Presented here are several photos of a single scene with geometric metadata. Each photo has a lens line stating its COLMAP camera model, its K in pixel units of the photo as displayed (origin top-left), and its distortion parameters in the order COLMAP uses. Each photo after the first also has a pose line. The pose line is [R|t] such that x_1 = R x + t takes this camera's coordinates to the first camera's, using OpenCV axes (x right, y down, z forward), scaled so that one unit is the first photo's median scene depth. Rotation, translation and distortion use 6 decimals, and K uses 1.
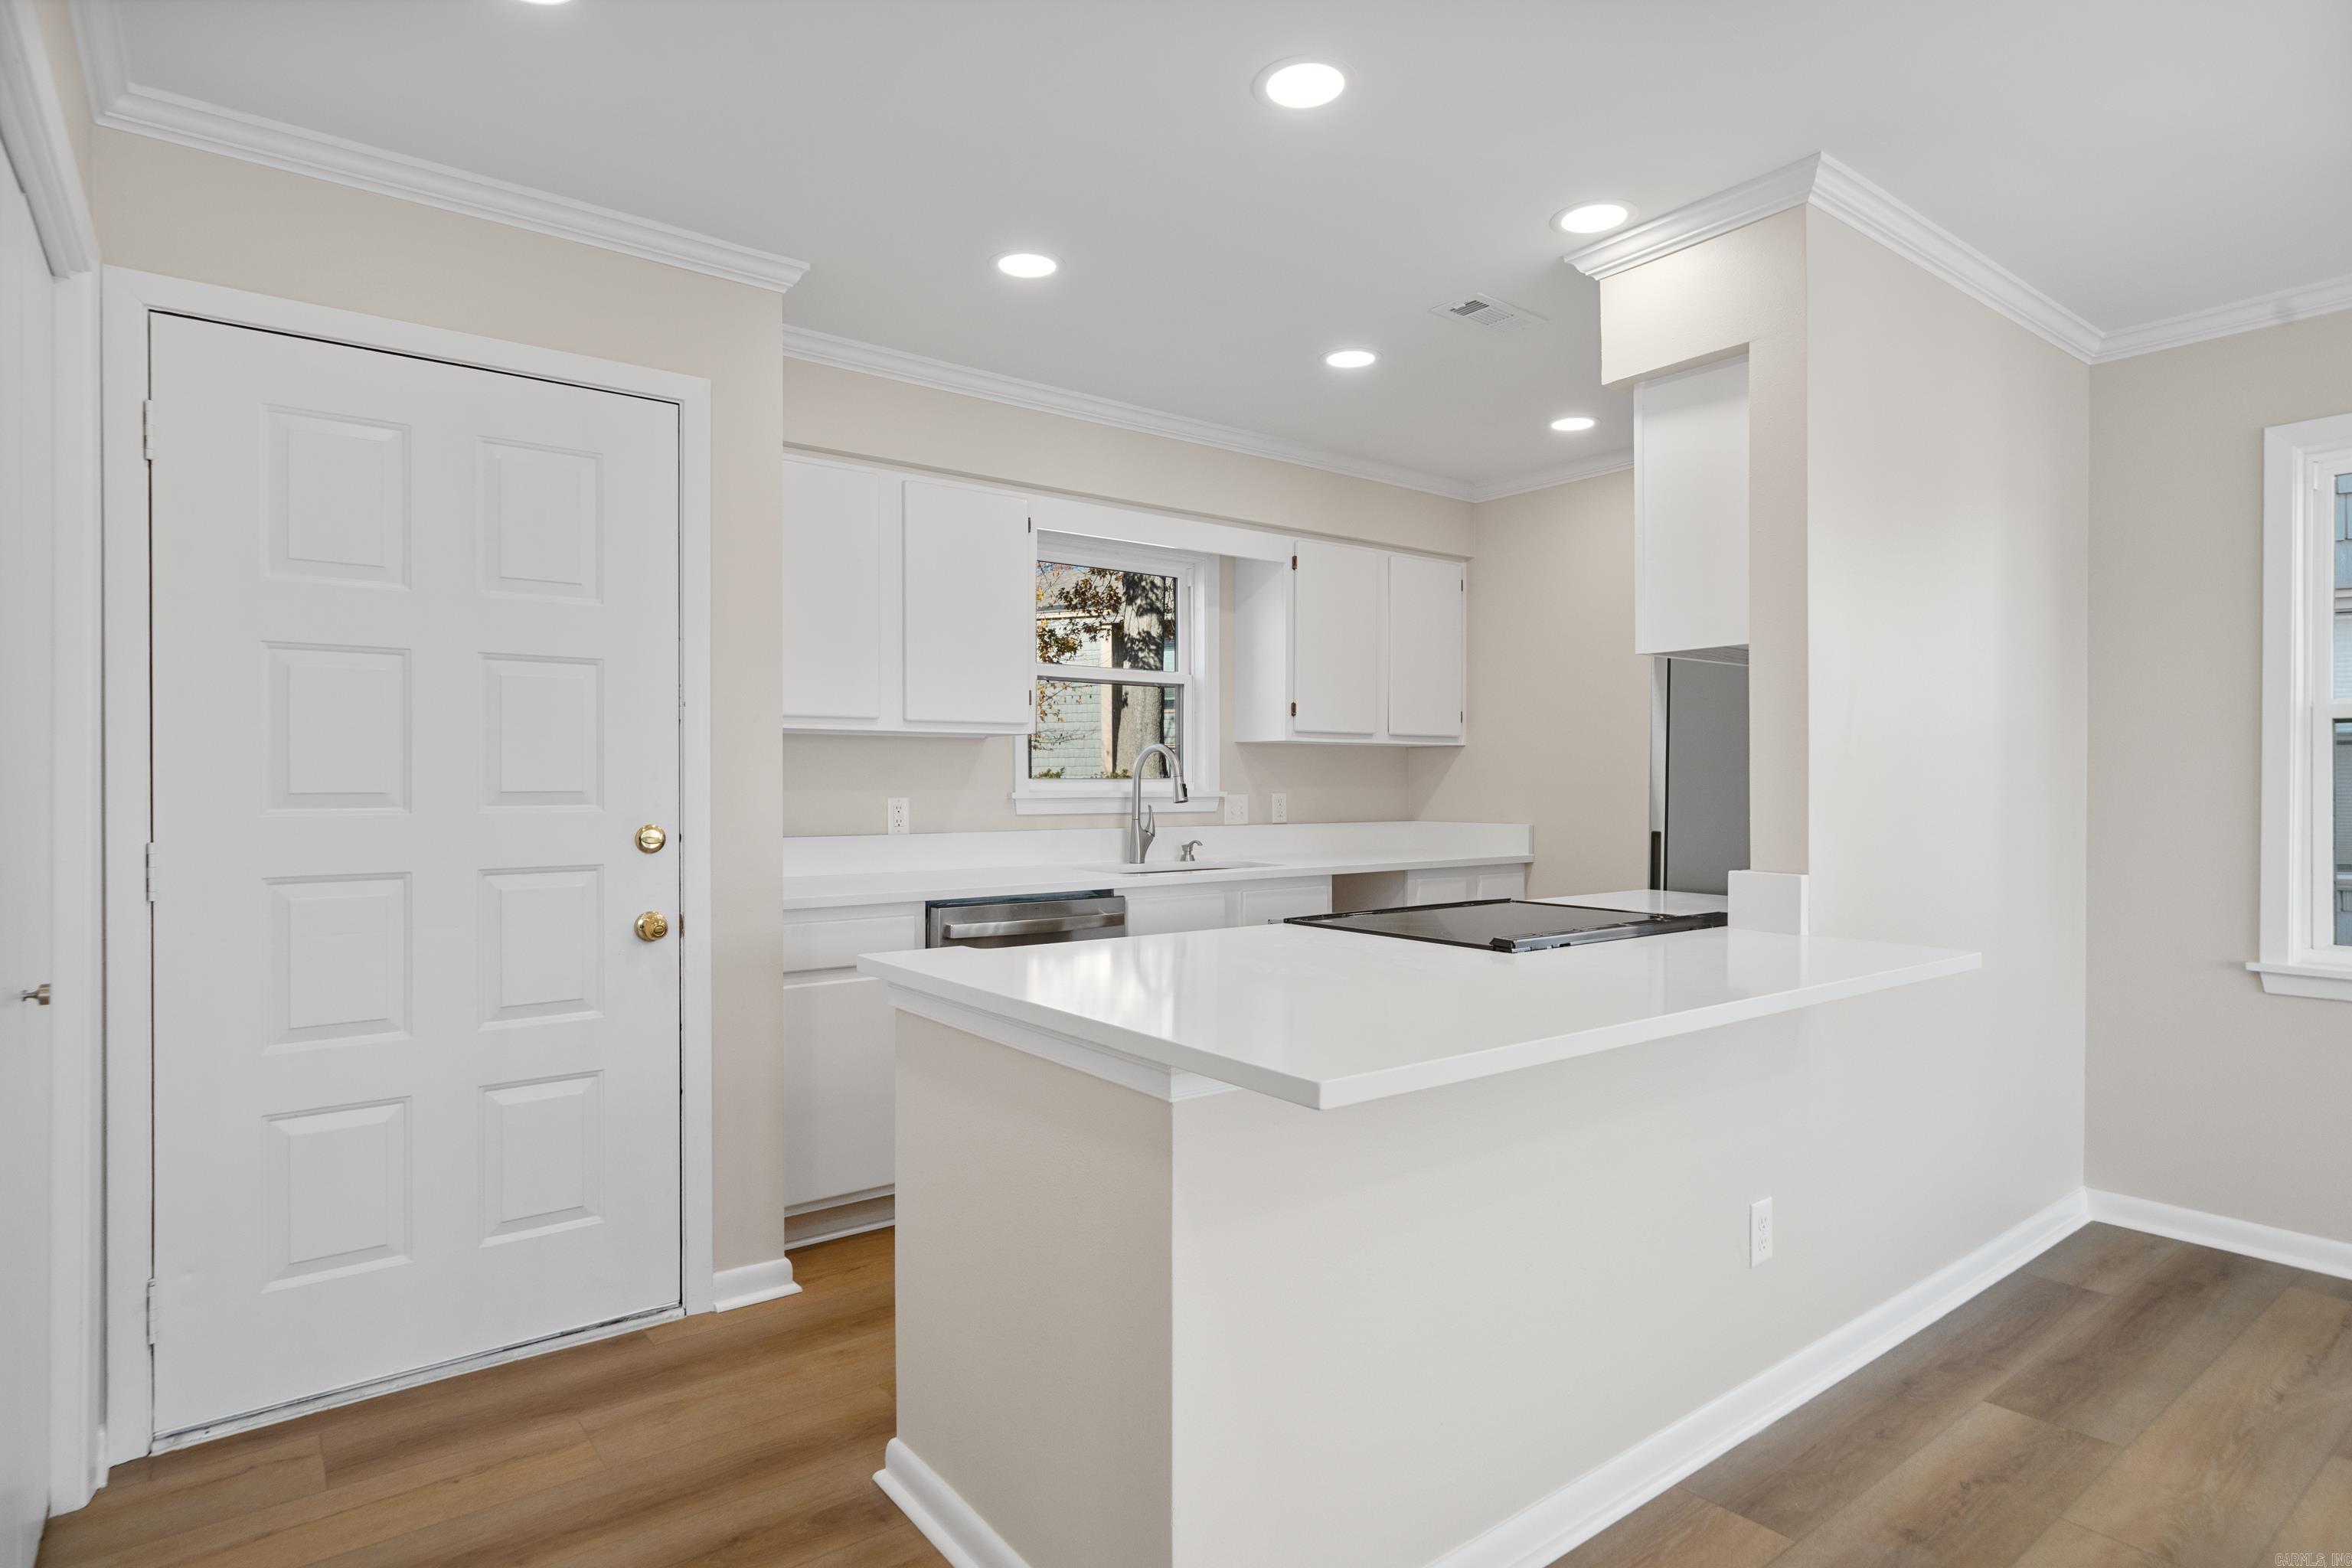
lens RADIAL K [[1221.7, 0, 1176.0], [0, 1221.7, 784.0], [0, 0, 1]] dist [0.000946, 0.000257]
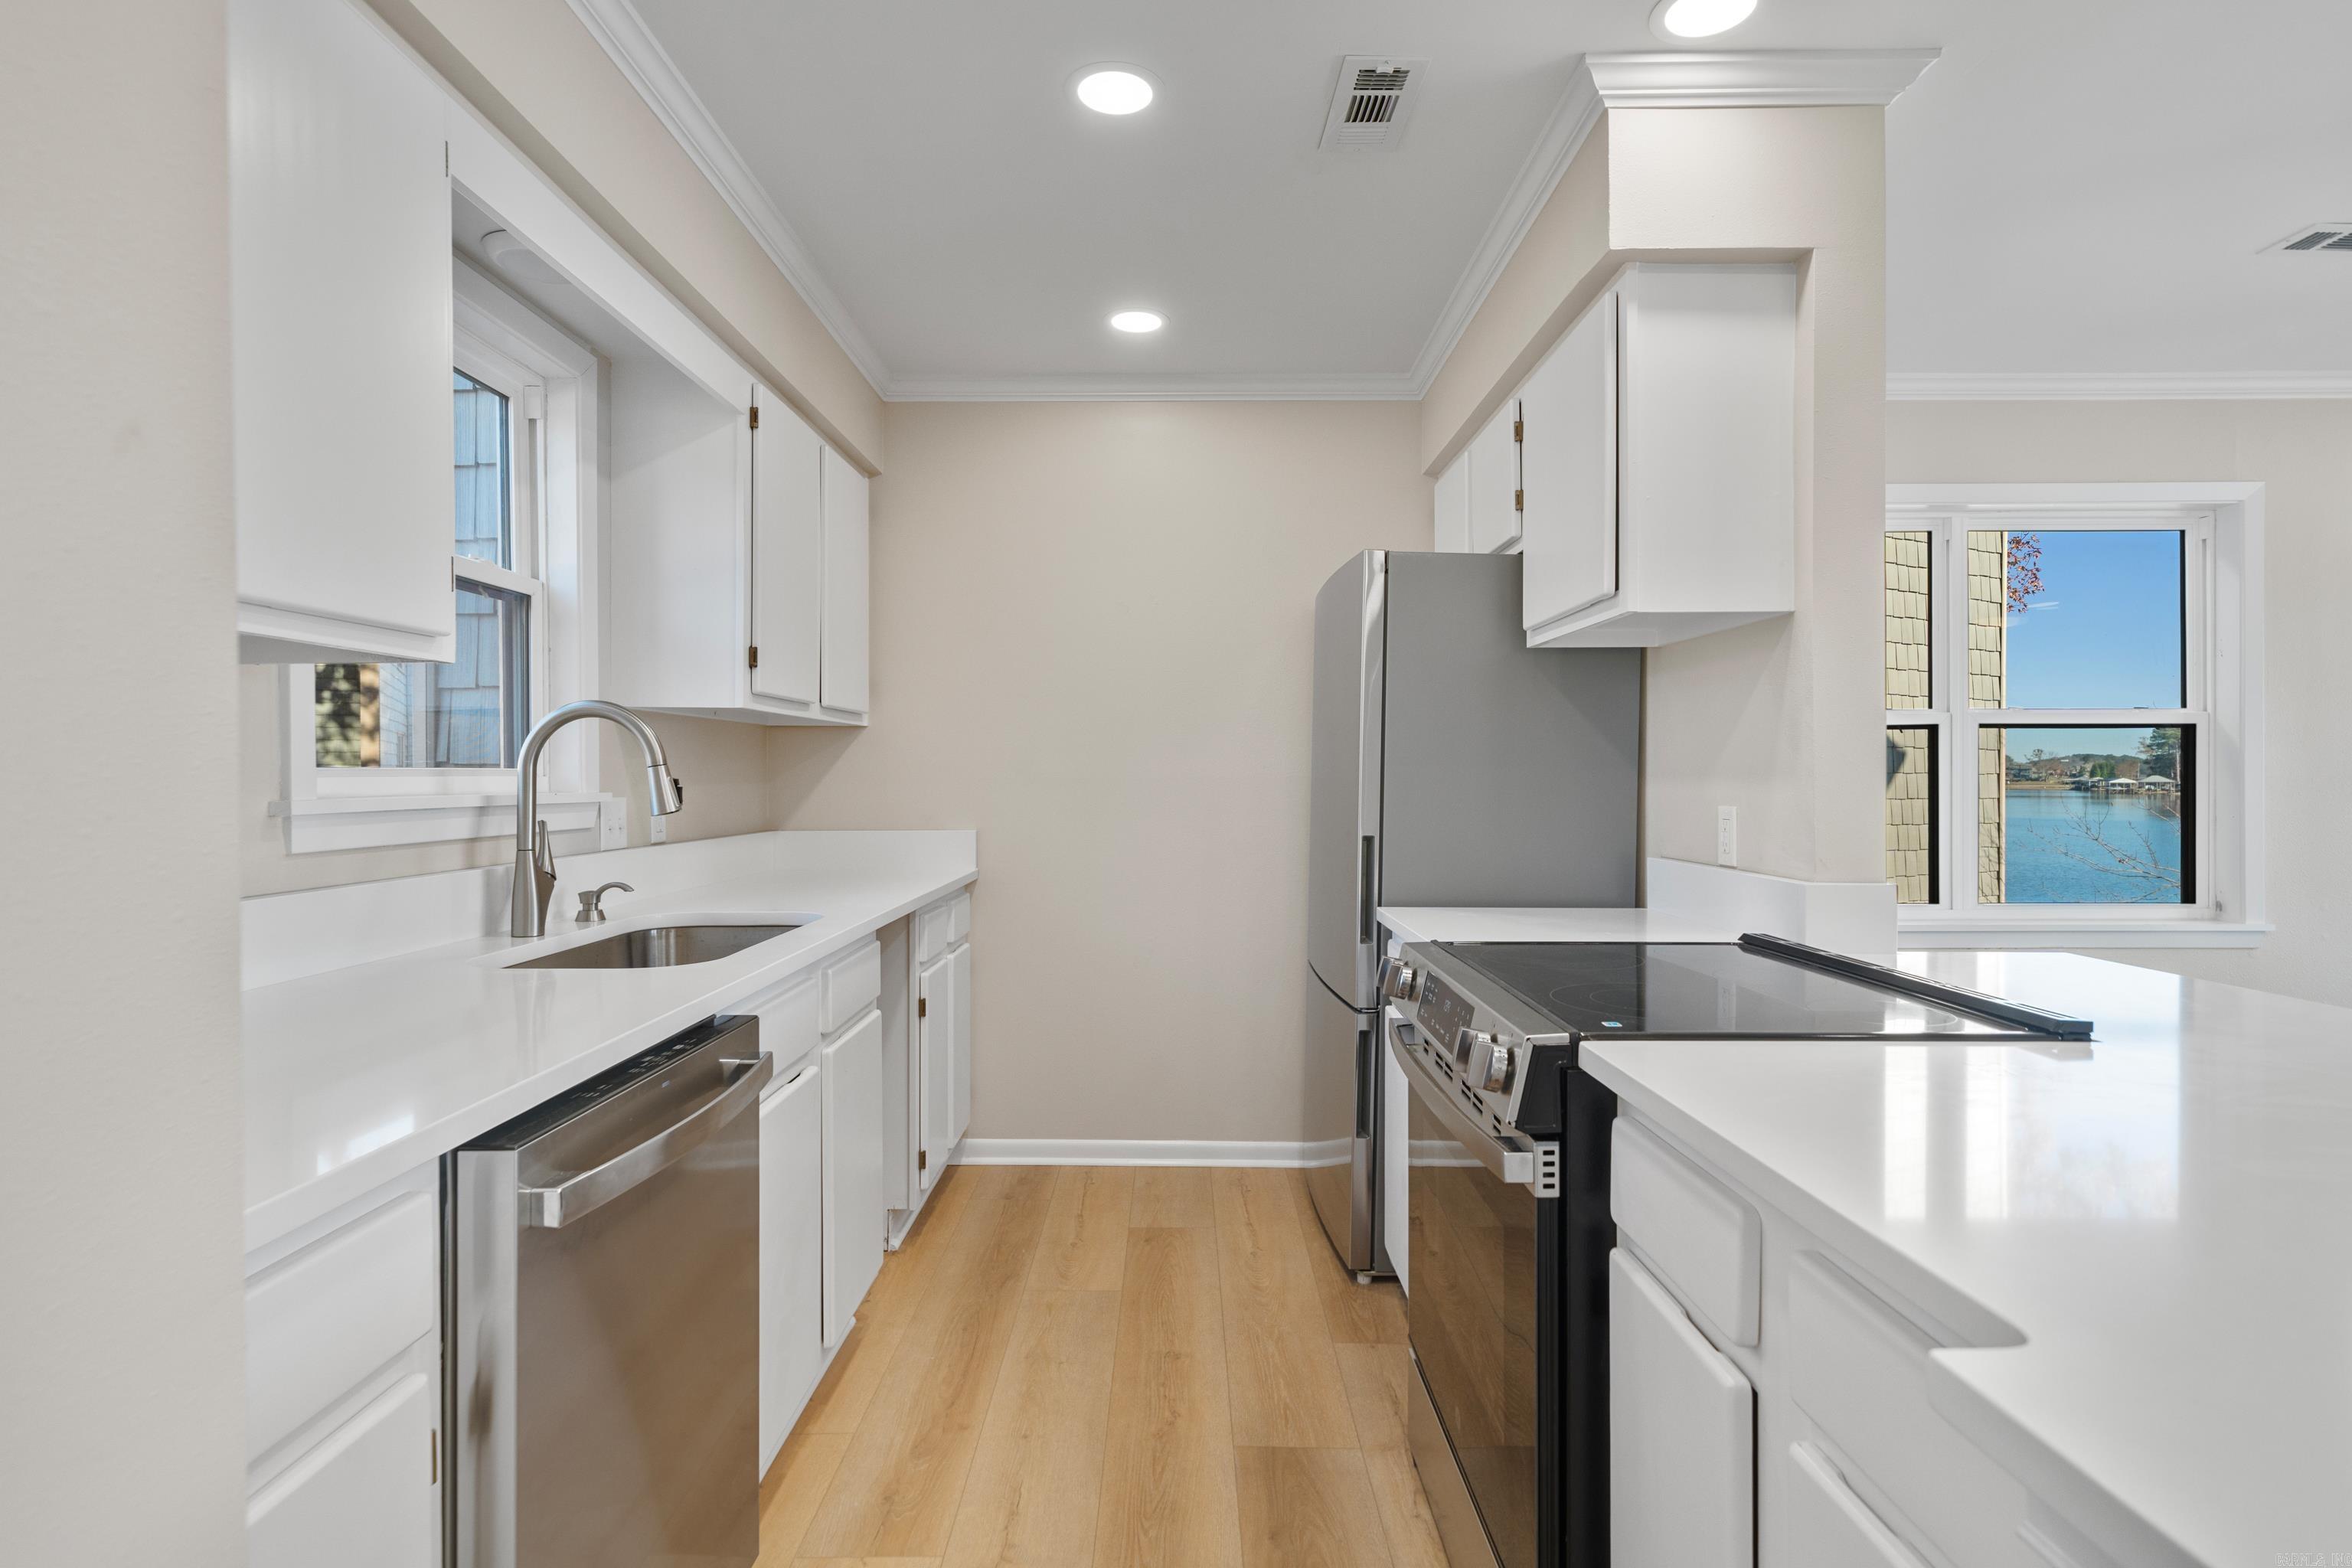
lens RADIAL K [[1154.0, 0, 1177.6], [0, 1154.0, 799.1], [0, 0, 1]] dist [-0.009629, 0.006954]
pose [[0.605663, -0.017218, 0.795535, -0.246724], [0.002306, 0.999800, 0.019883, -0.000809], [-0.795718, -0.010208, 0.605581, 0.497599]]
